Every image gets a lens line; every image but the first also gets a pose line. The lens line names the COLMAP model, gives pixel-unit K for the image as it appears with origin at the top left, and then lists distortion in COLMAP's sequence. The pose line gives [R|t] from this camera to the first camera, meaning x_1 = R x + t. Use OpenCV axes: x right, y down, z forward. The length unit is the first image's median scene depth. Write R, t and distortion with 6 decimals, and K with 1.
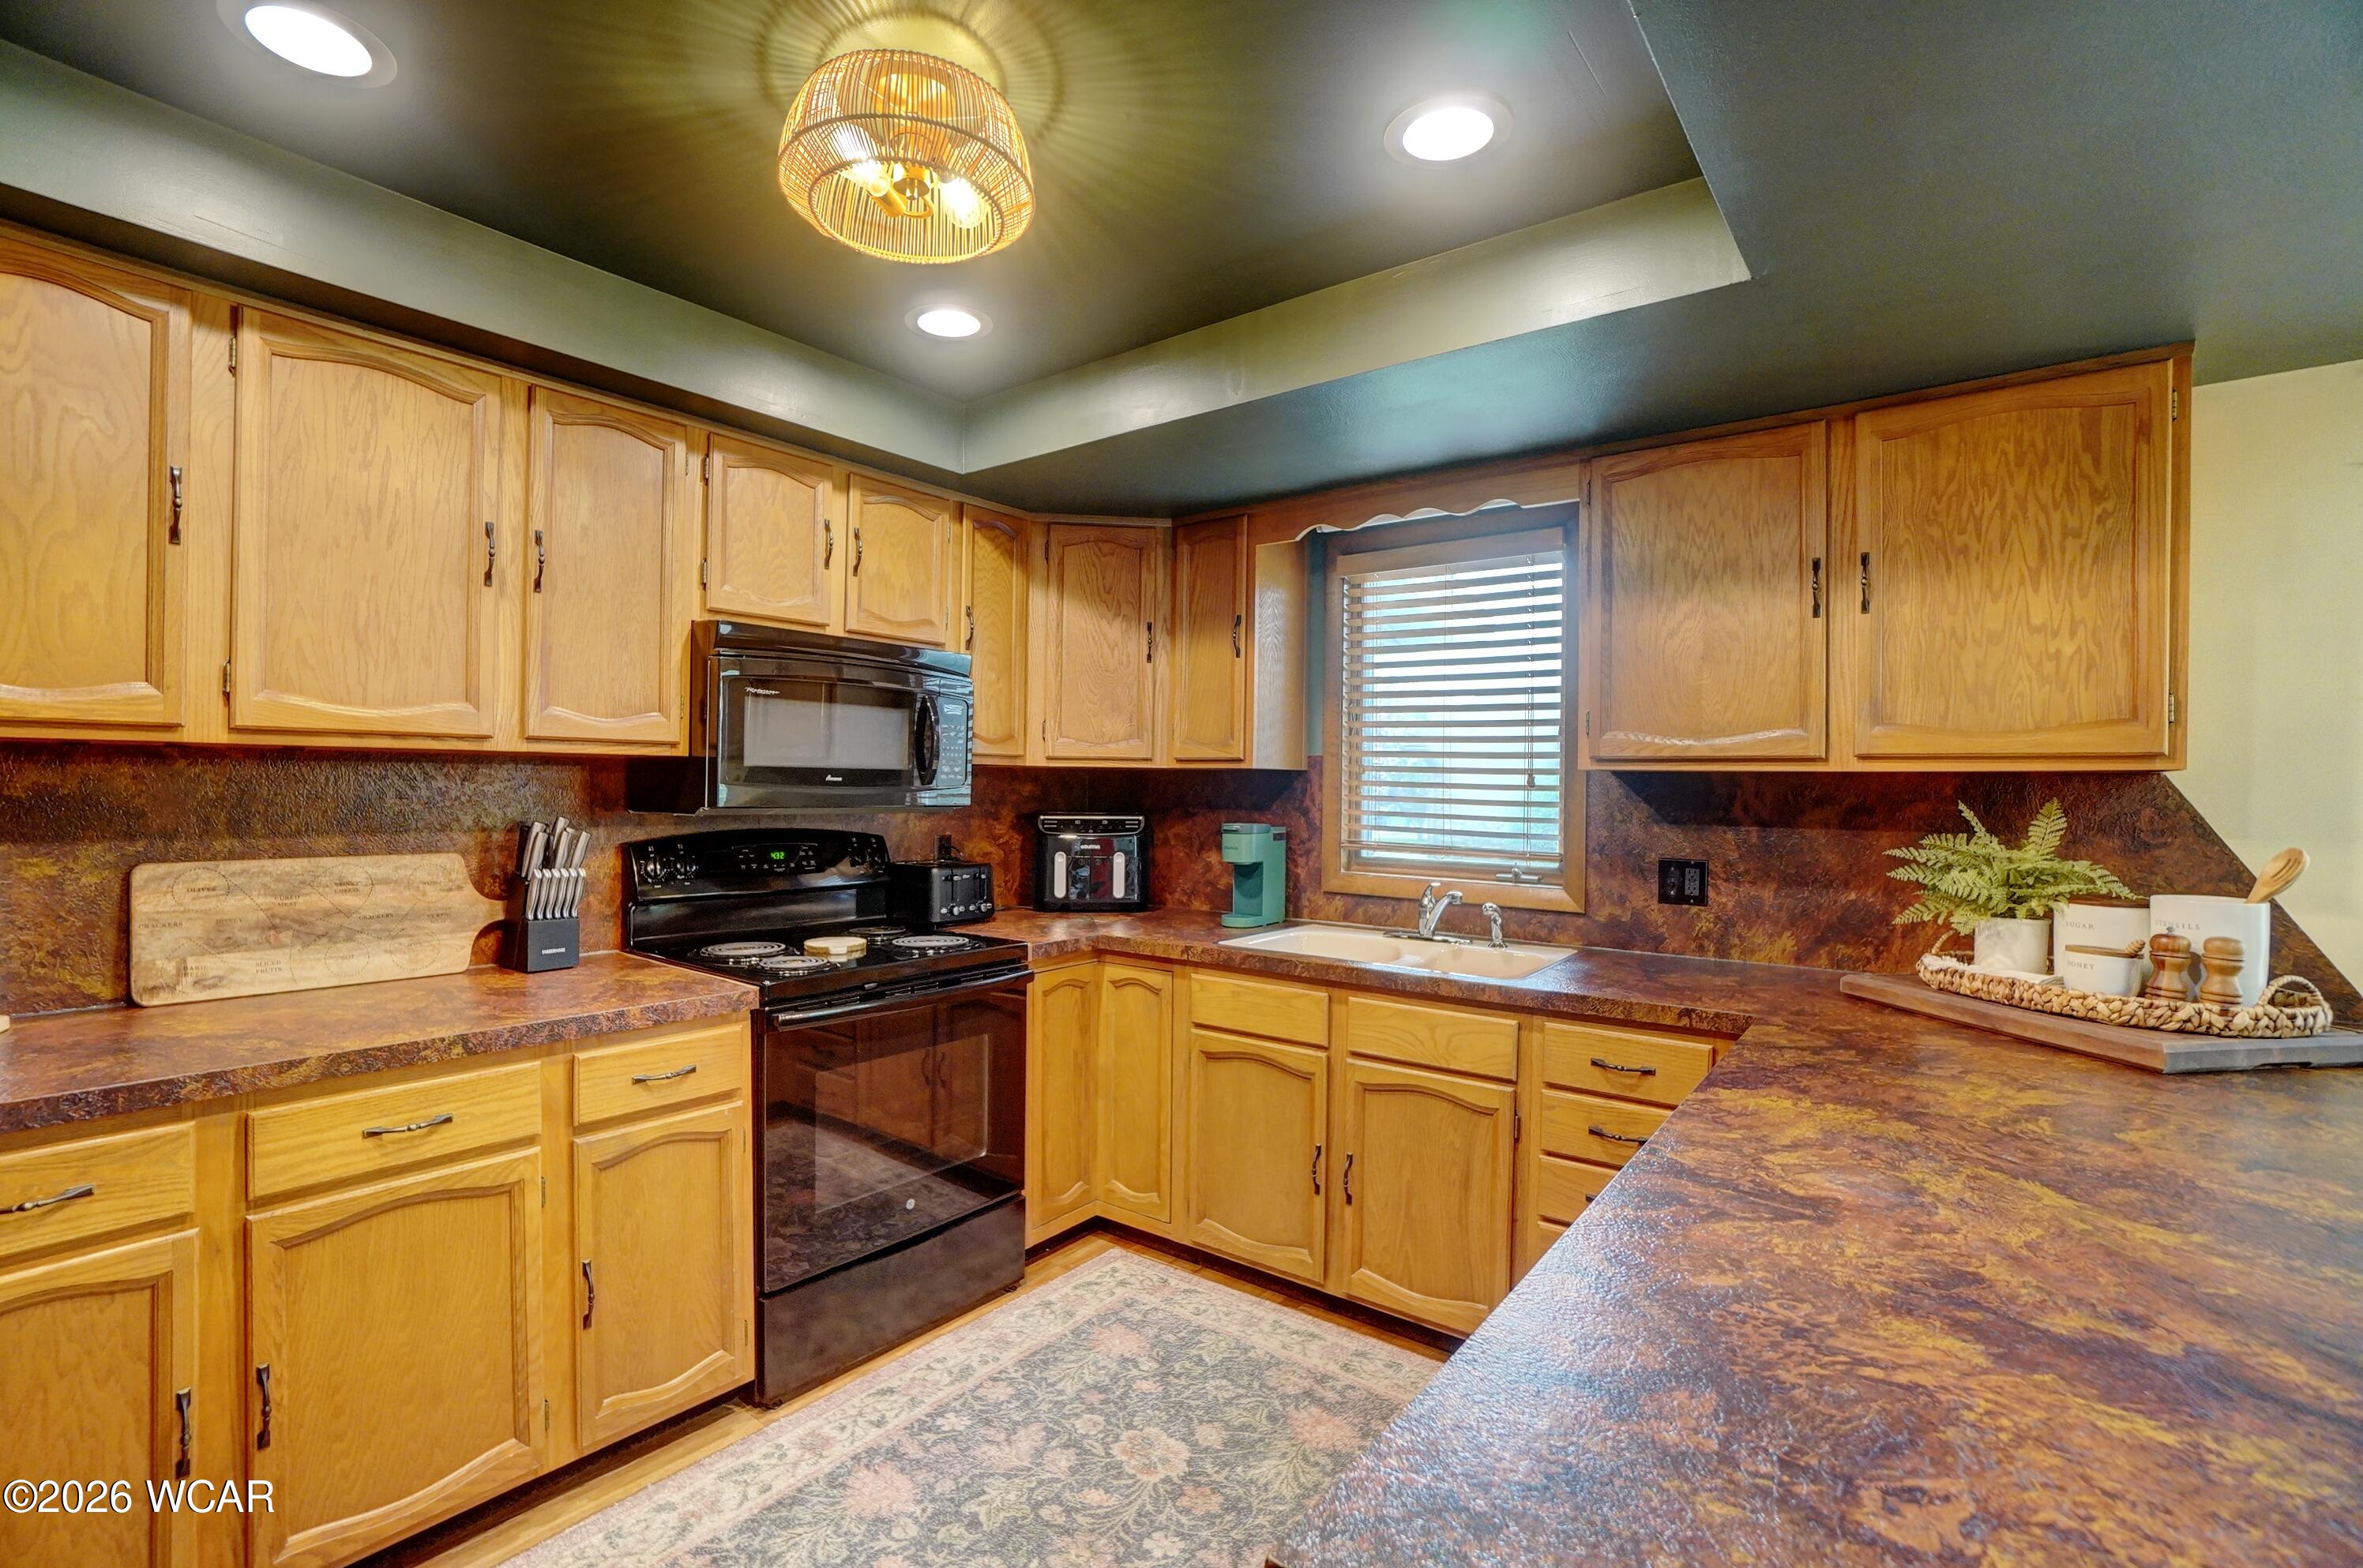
lens RADIAL K [[1037.3, 0, 1114.6], [0, 1037.3, 796.7], [0, 0, 1]] dist [-0.049337, 0.014717]
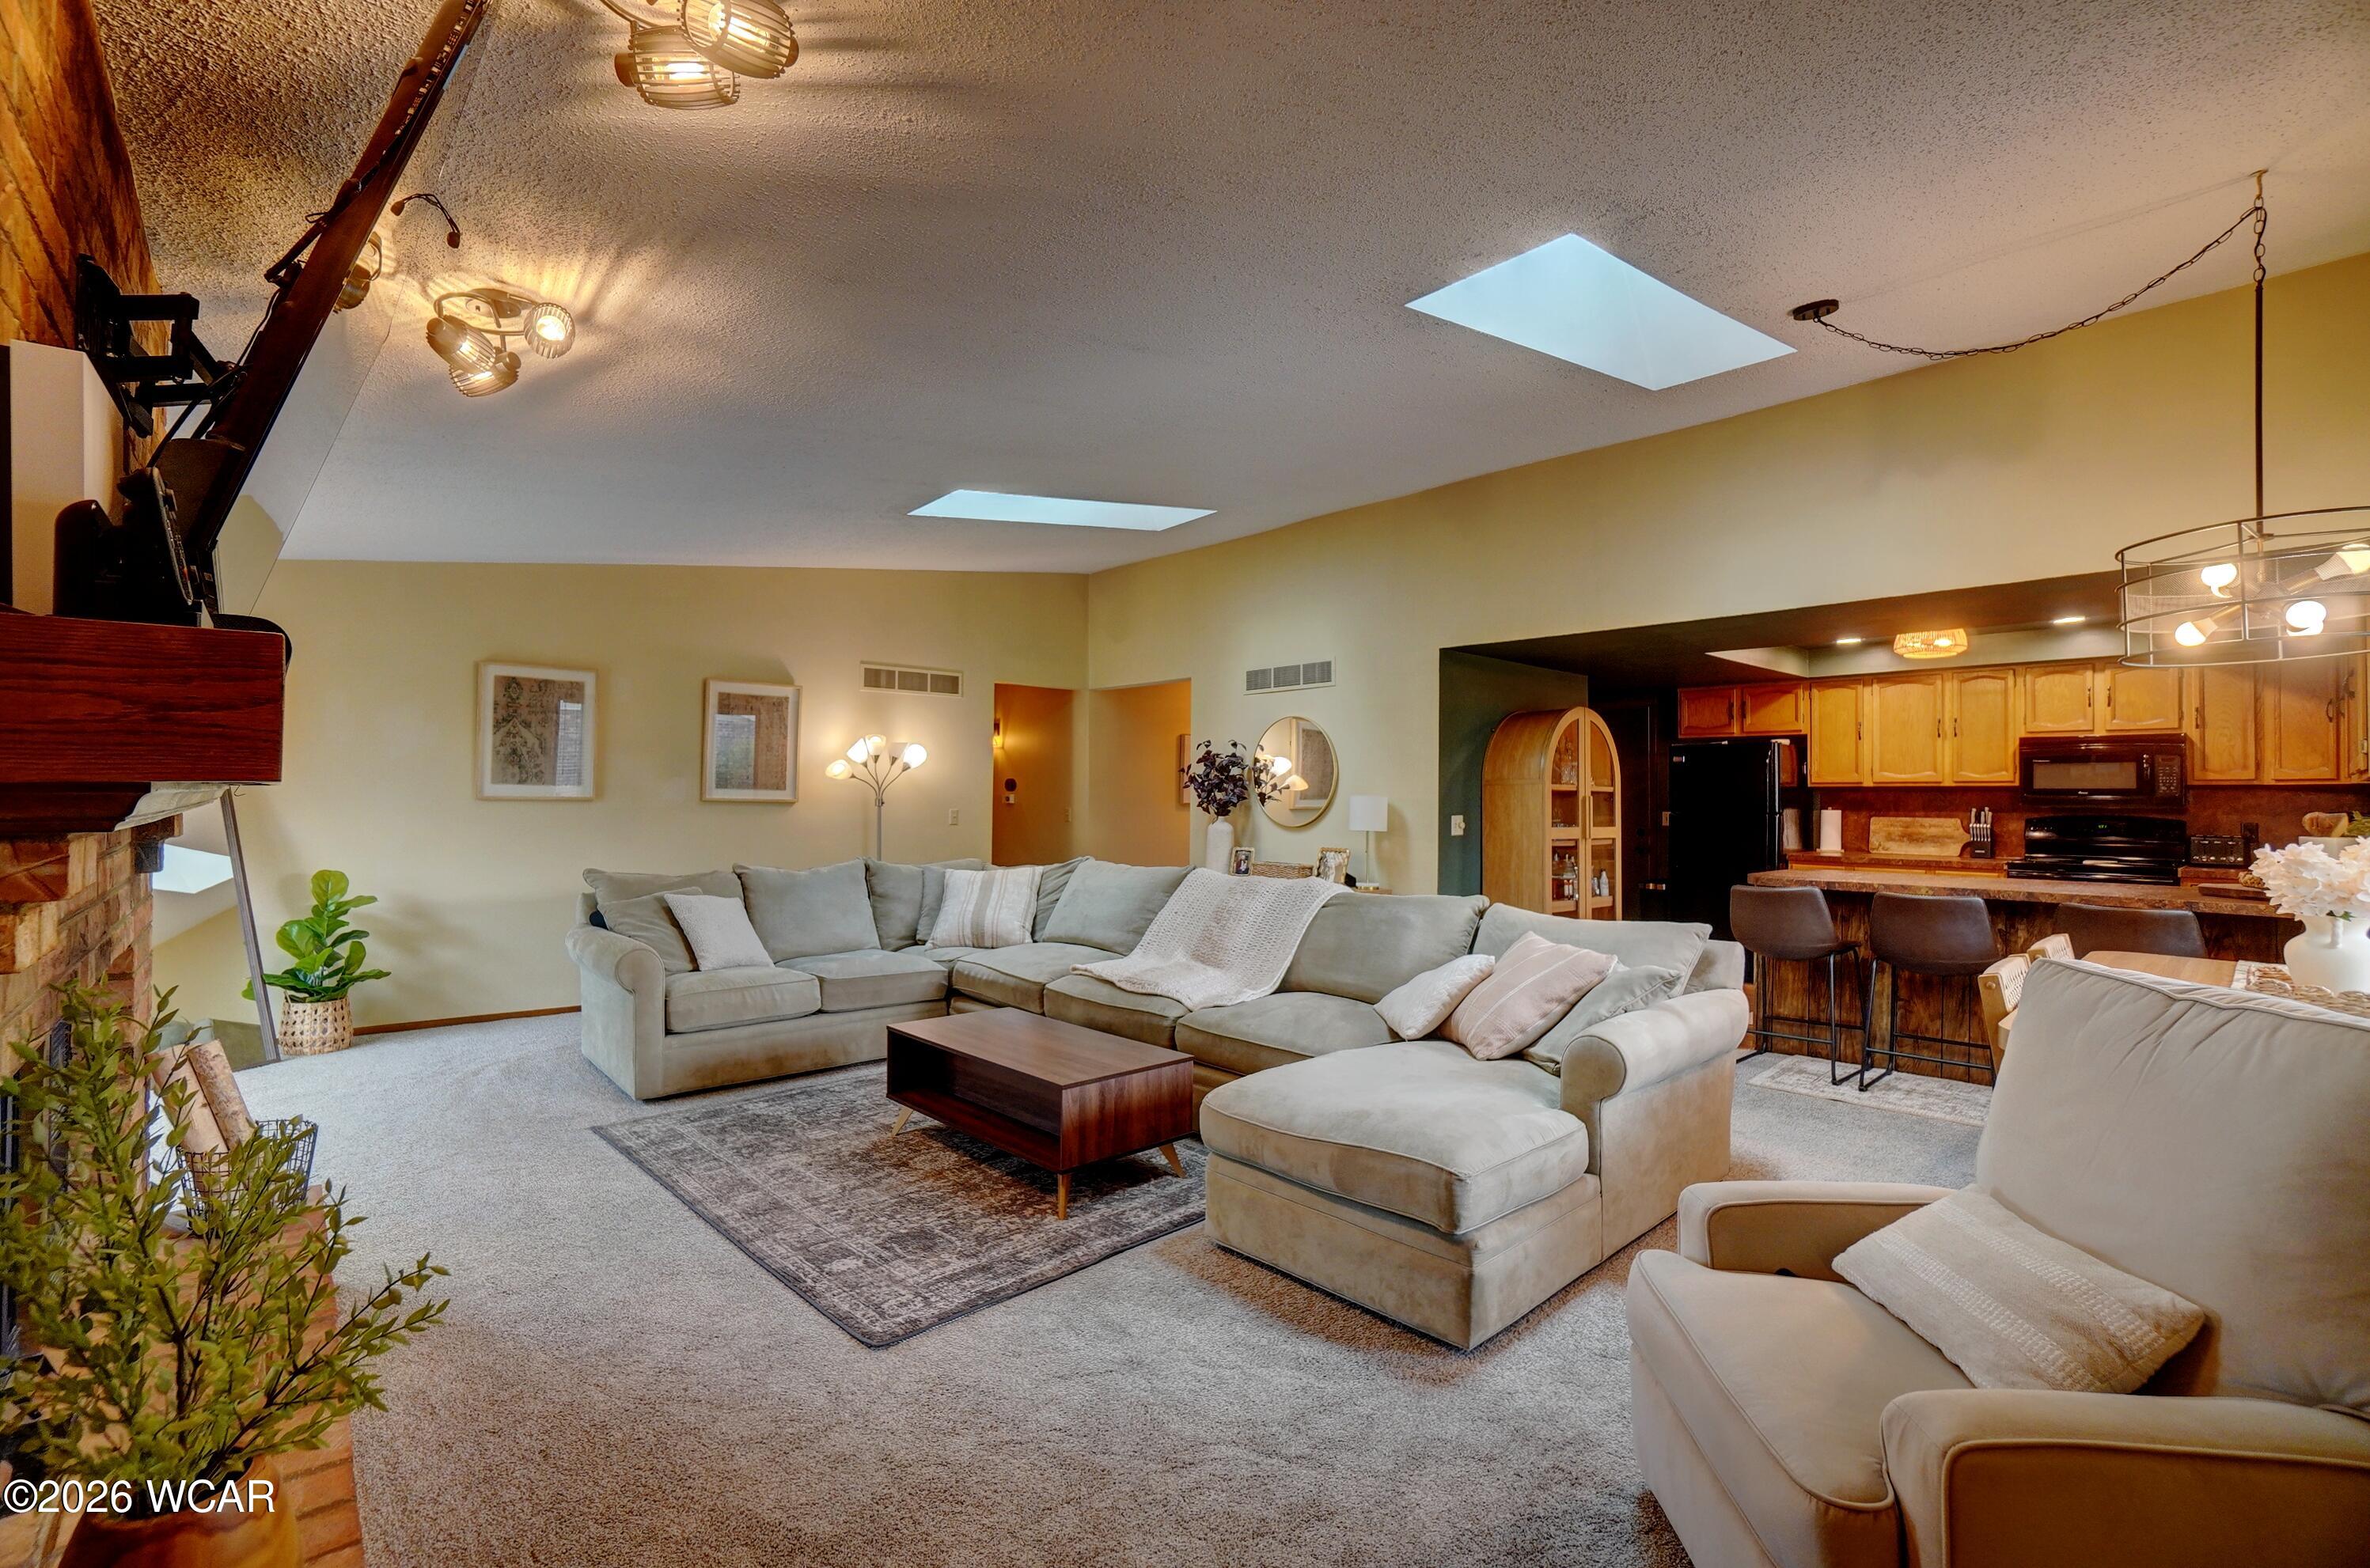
lens RADIAL K [[1040.4, 0, 1174.0], [0, 1040.4, 785.3], [0, 0, 1]] dist [-0.049337, 0.014717]
pose [[-0.152600, -0.021523, -0.988054, 3.396806], [-0.017105, 0.999671, -0.019134, 0.066891], [0.988140, 0.013981, -0.152918, -1.100103]]
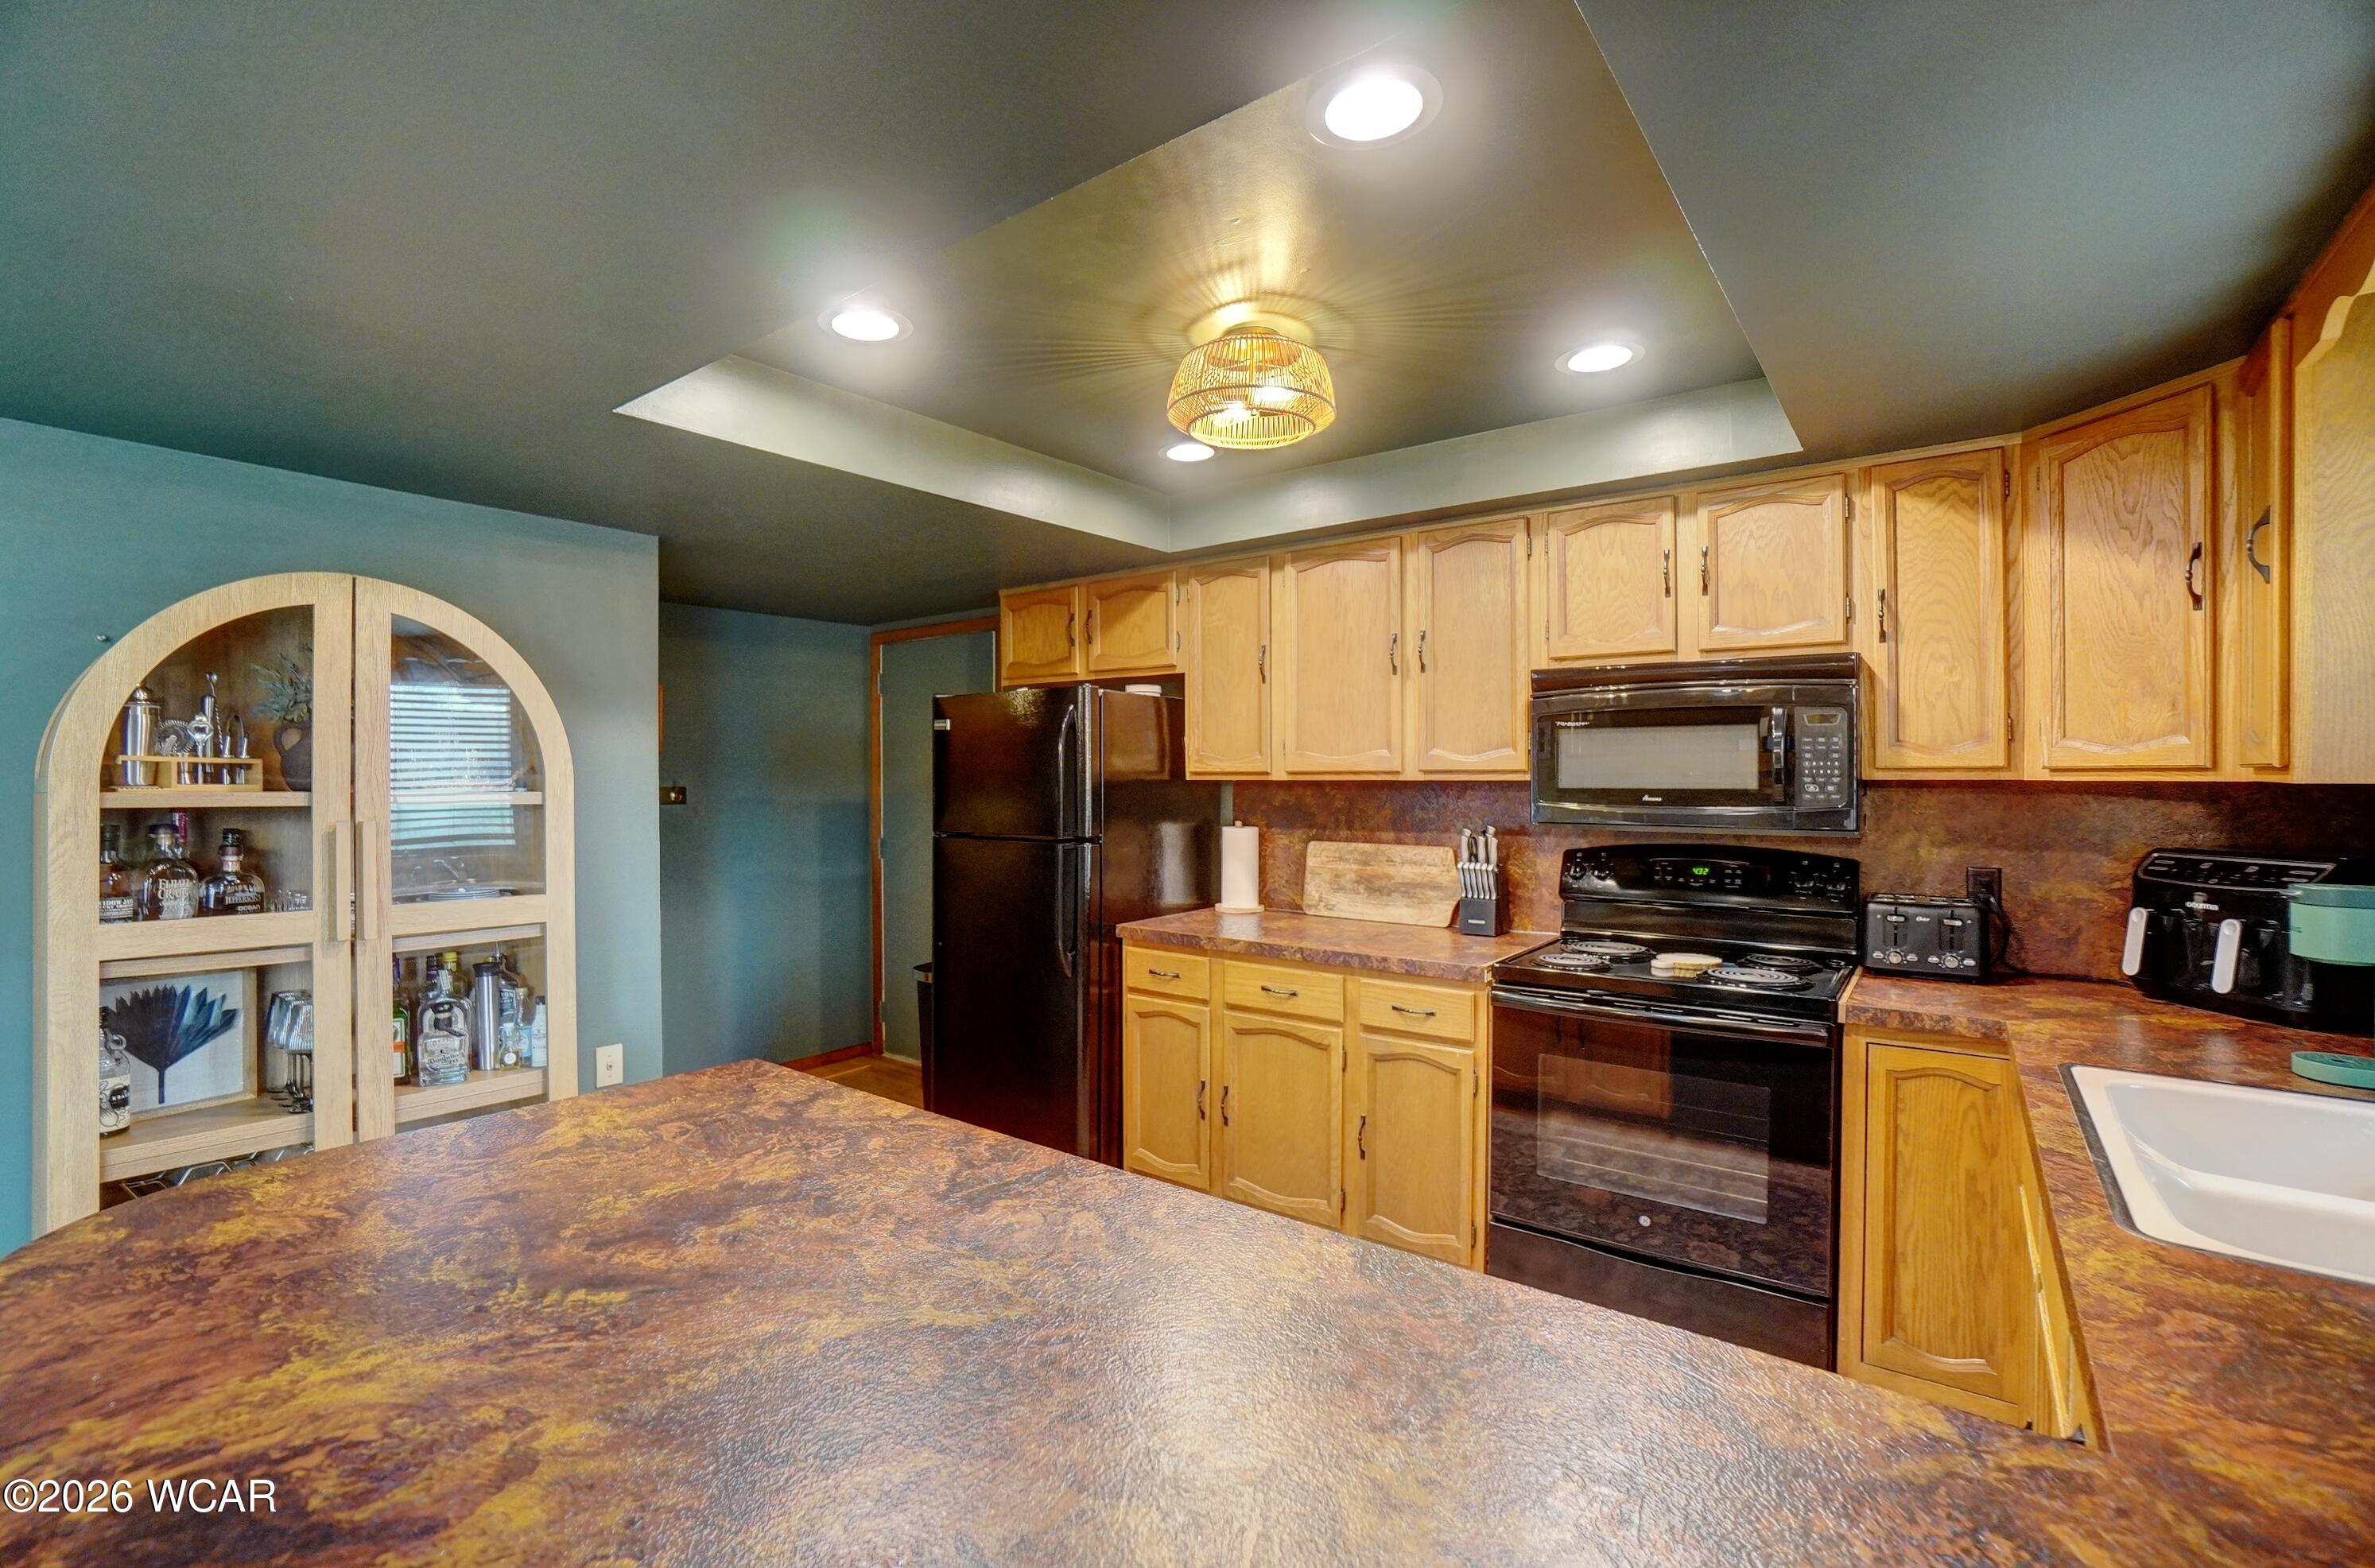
lens RADIAL K [[1042.7, 0, 1189.3], [0, 1042.7, 780.0], [0, 0, 1]] dist [-0.049337, 0.014717]
pose [[0.043763, -0.007497, -0.999014, 1.040450], [-0.007709, 0.999940, -0.007841, -0.033986], [0.999012, 0.008045, 0.043703, 0.664704]]
